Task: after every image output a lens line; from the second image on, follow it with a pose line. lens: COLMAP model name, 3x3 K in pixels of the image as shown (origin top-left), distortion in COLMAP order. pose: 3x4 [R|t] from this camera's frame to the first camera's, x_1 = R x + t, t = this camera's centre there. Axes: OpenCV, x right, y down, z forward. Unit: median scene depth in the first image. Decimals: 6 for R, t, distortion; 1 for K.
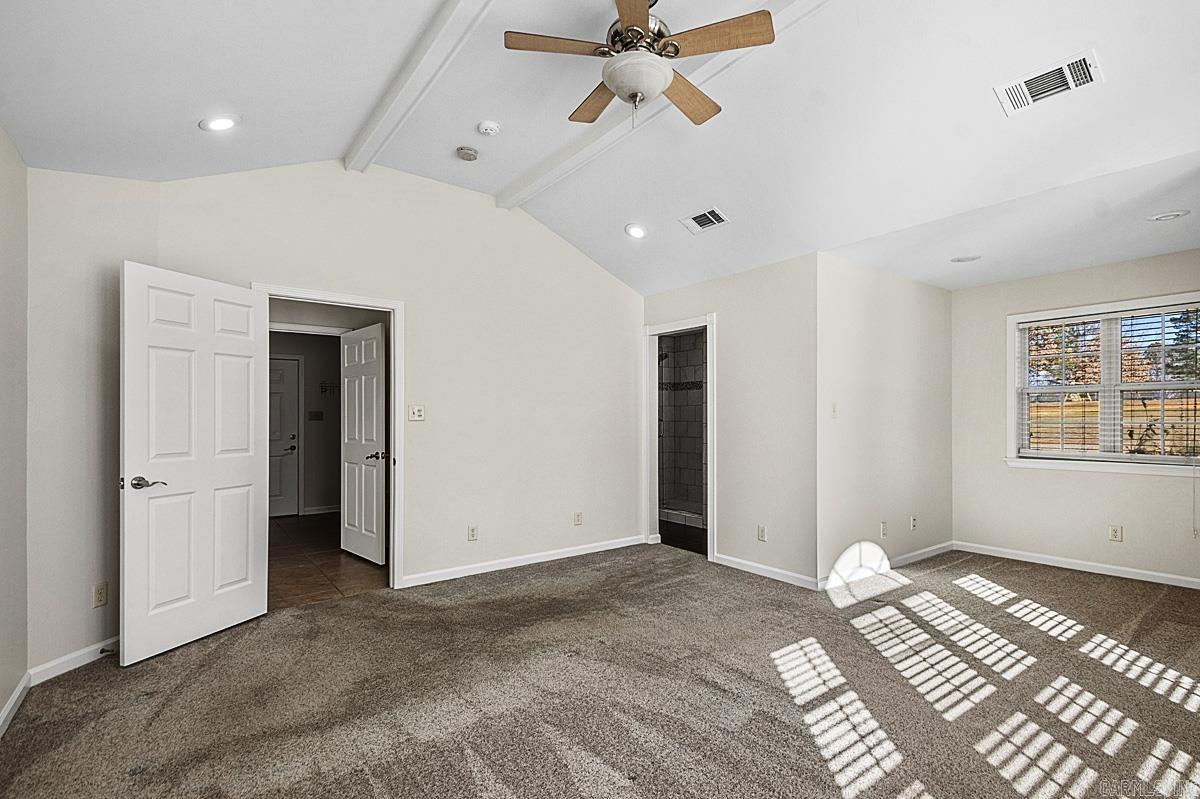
lens RADIAL K [[565.3, 0, 598.5], [0, 565.3, 406.7], [0, 0, 1]] dist [0.031526, -0.016301]
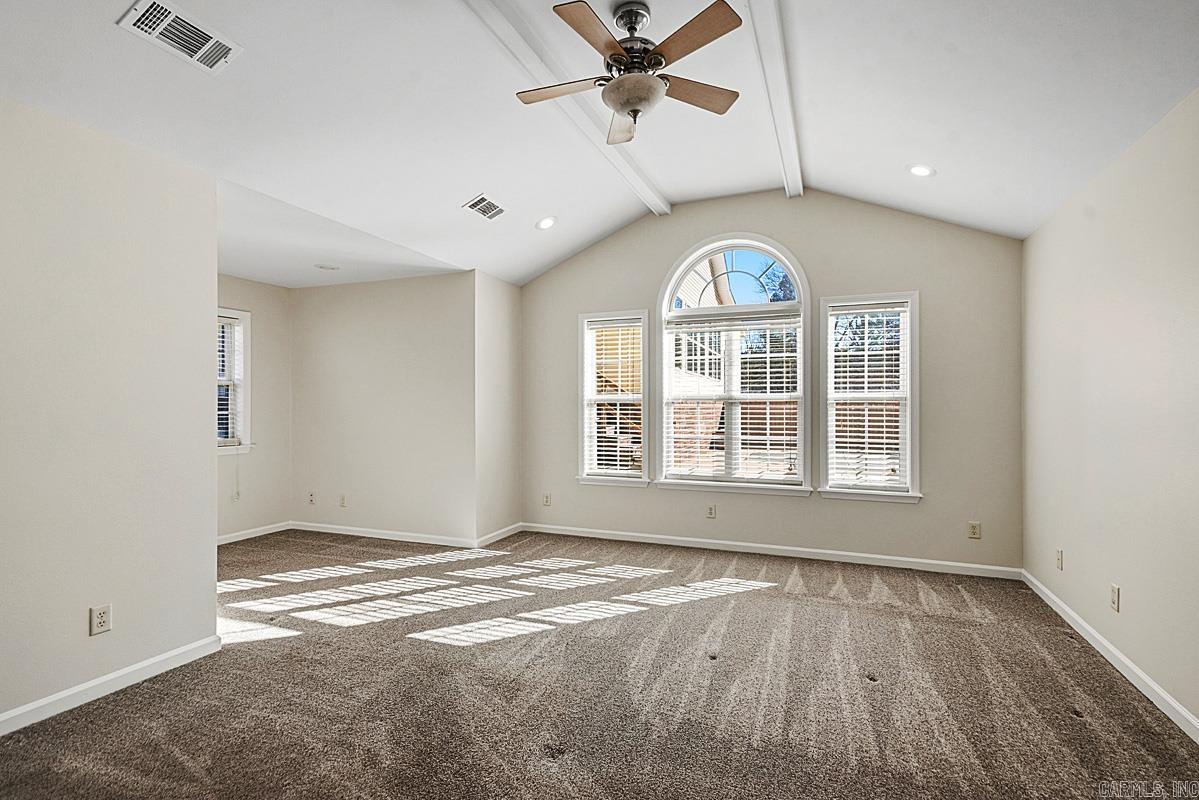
lens RADIAL K [[564.9, 0, 600.4], [0, 564.9, 403.5], [0, 0, 1]] dist [0.031526, -0.016301]
pose [[-0.525448, 0.004107, 0.850816, -0.659152], [-0.011096, 0.999870, -0.011680, 0.013007], [-0.850754, -0.015578, -0.525334, 1.281730]]
